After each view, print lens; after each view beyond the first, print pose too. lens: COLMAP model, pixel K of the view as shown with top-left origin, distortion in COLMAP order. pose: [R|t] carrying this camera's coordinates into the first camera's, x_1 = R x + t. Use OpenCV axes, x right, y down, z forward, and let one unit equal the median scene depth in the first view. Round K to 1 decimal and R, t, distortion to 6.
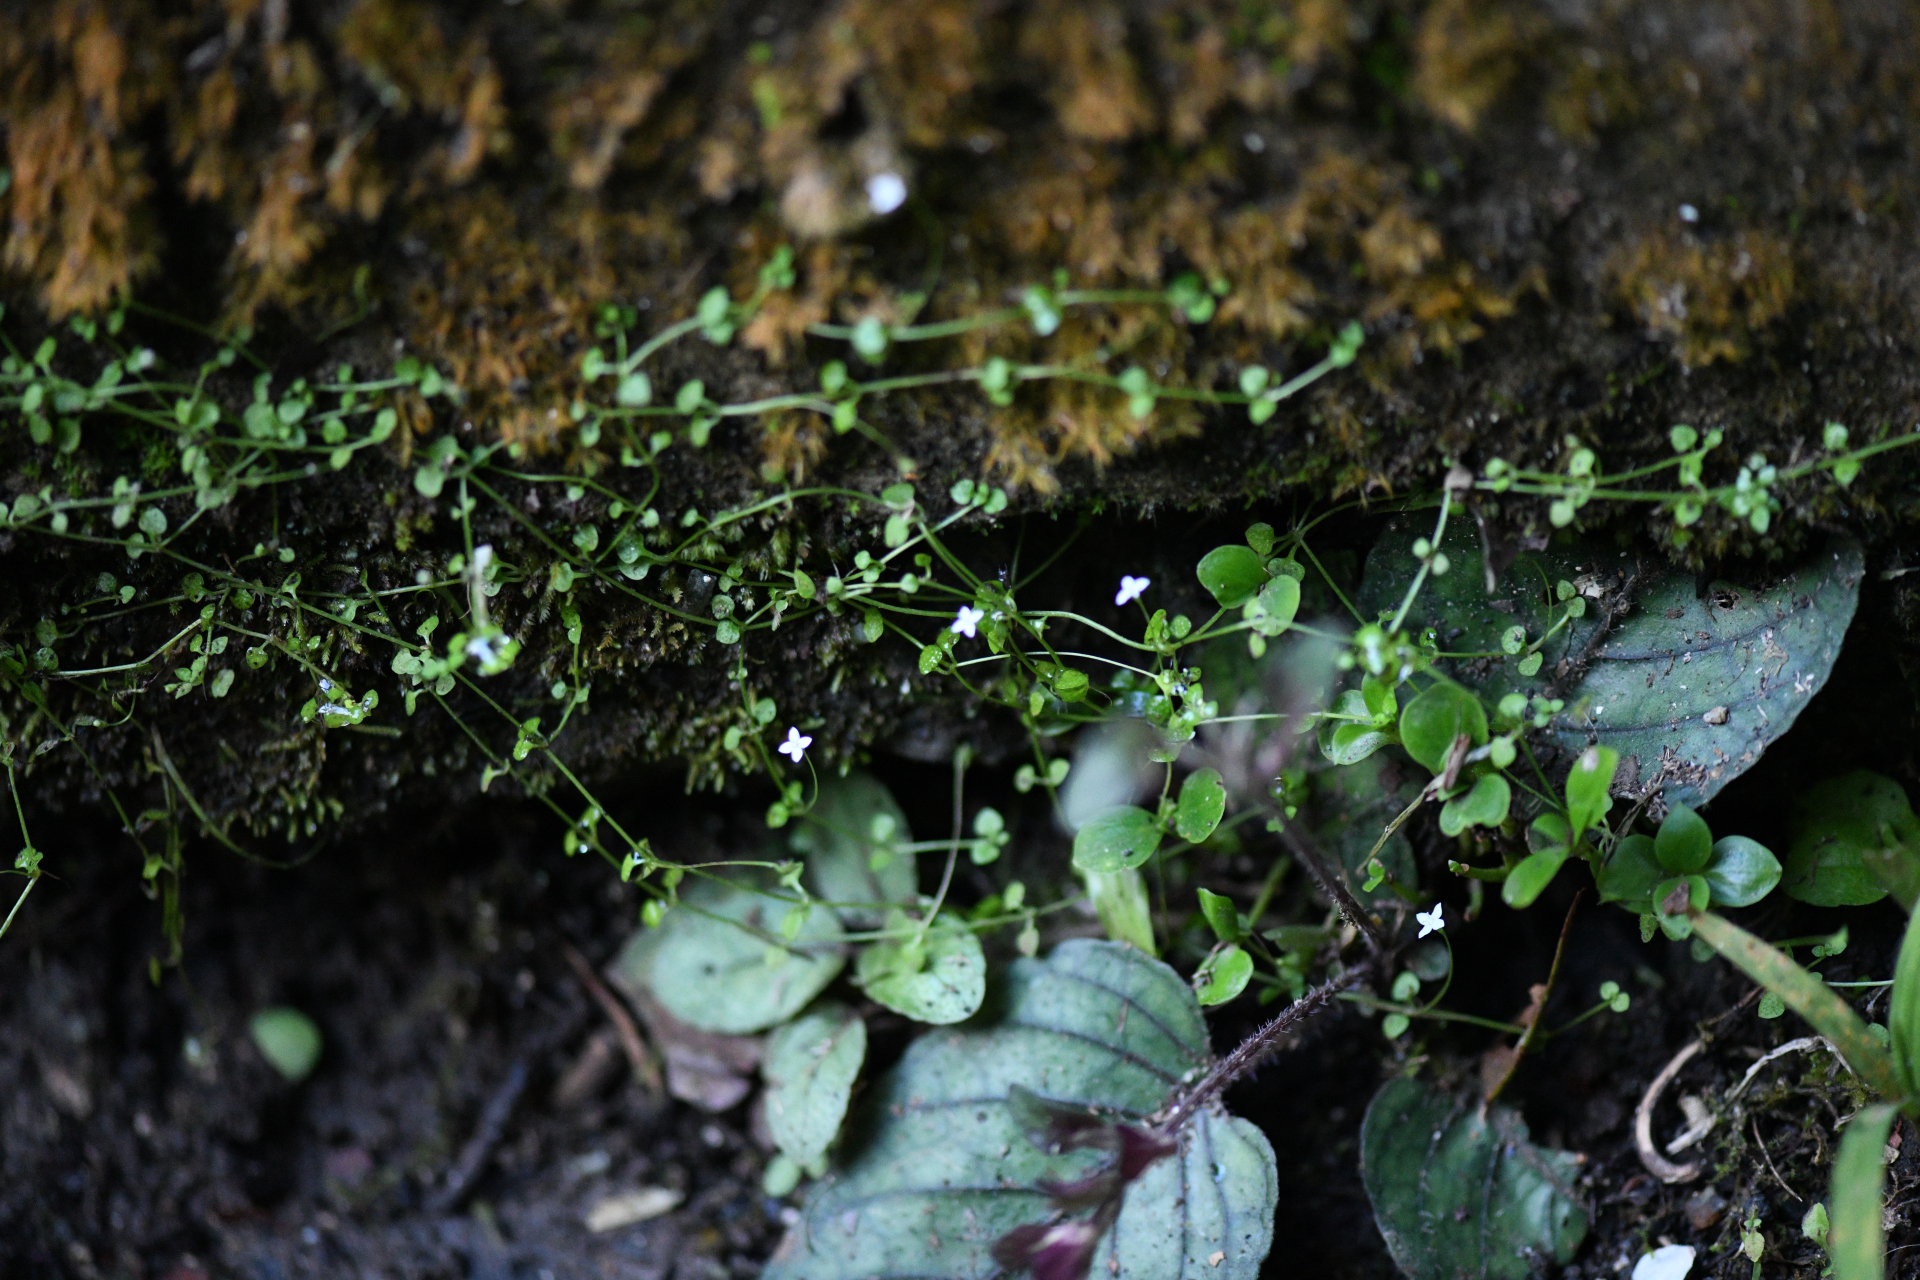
lens RADIAL K [[7702.9, 0, 961.3], [0, 7702.9, 639.3], [0, 0, 1]] dist [-0.189777, 0.000000]
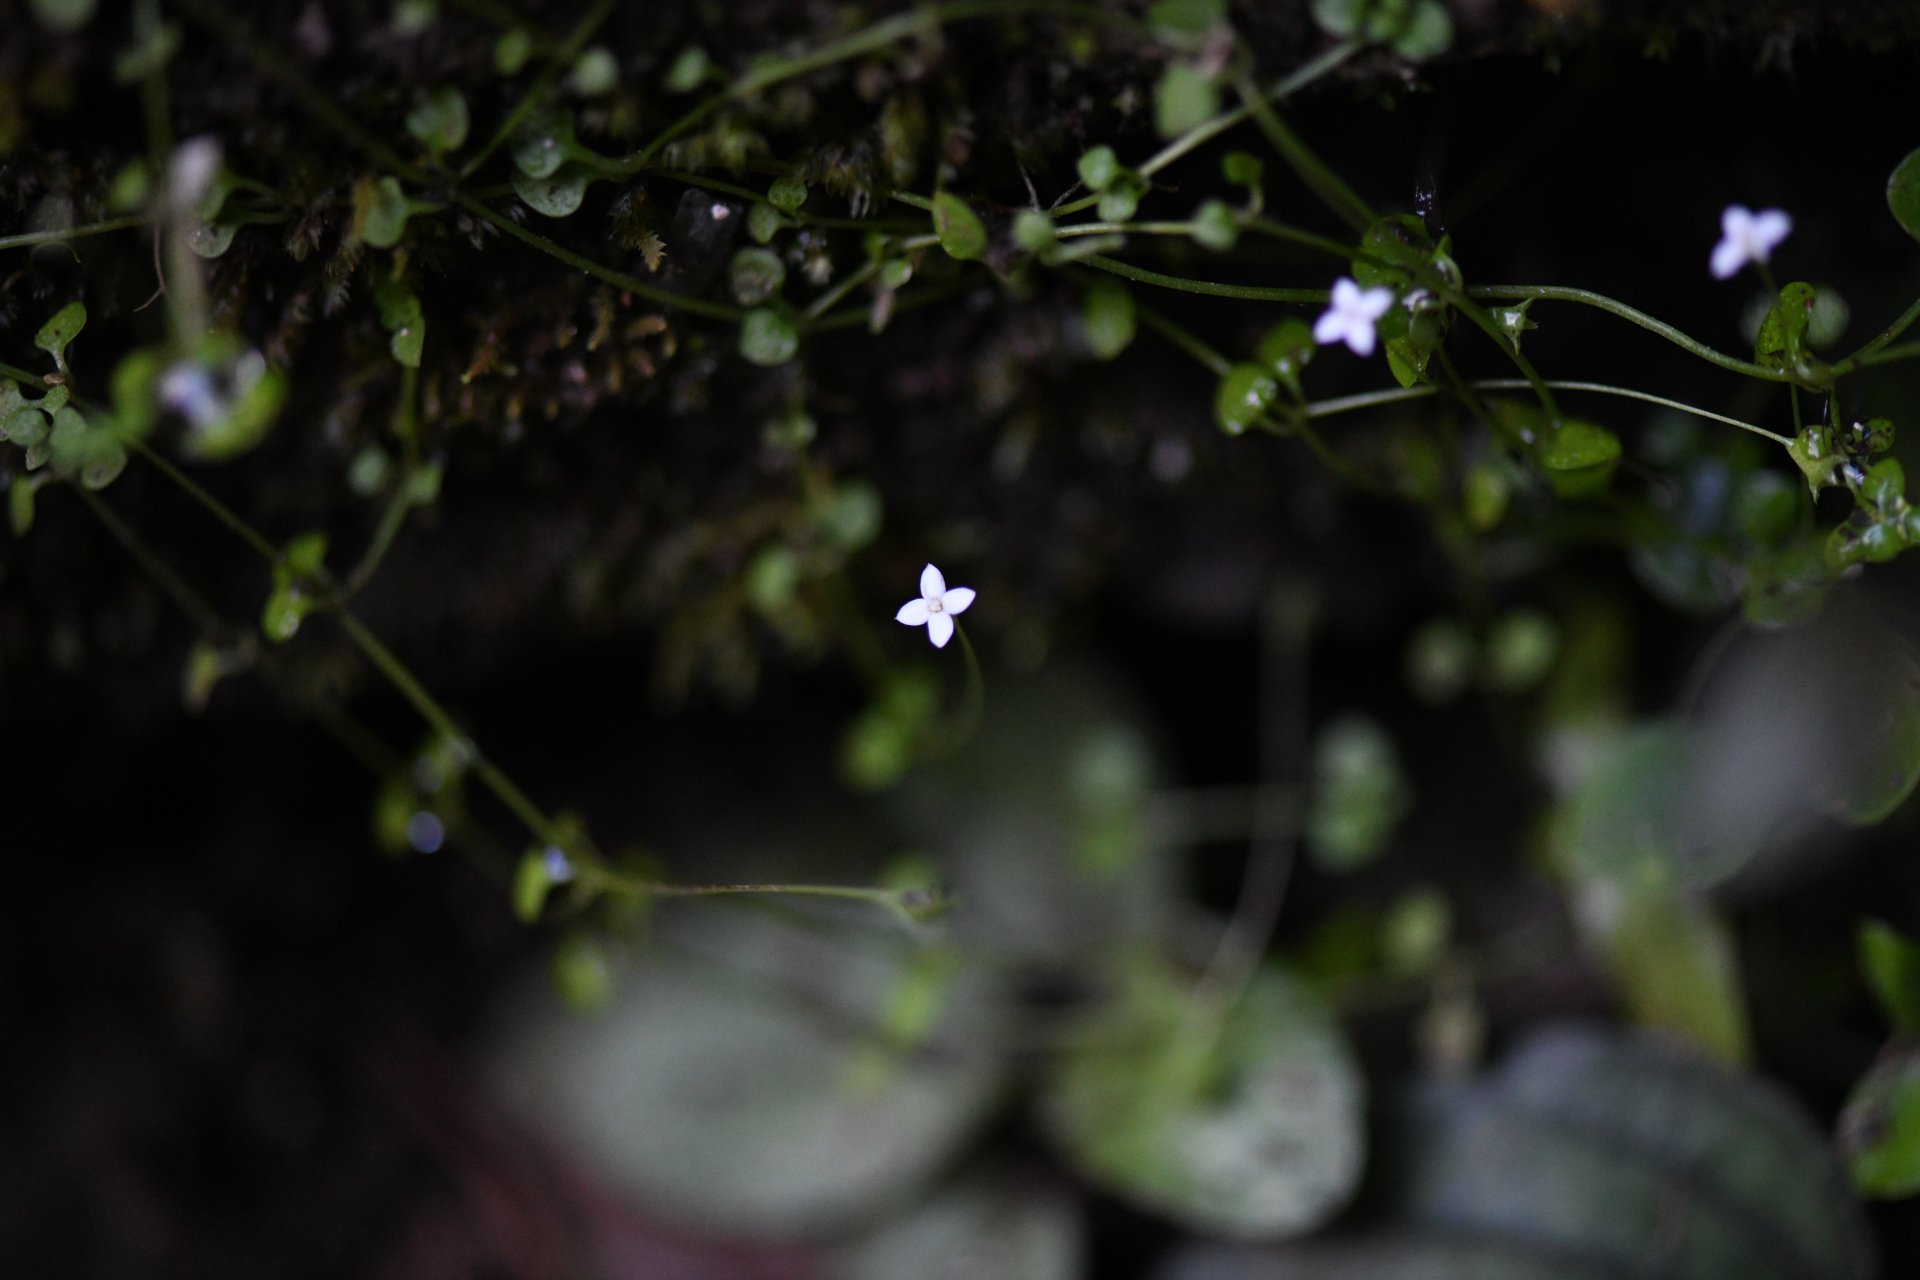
lens RADIAL K [[7702.9, 0, 957.5], [0, 7702.9, 640.7], [0, 0, 1]] dist [-0.189777, 0.000000]
pose [[0.998534, -0.008216, 0.053494, -0.042840], [0.004299, 0.997328, 0.072933, -0.015137], [-0.053950, -0.072596, 0.995901, 0.575610]]
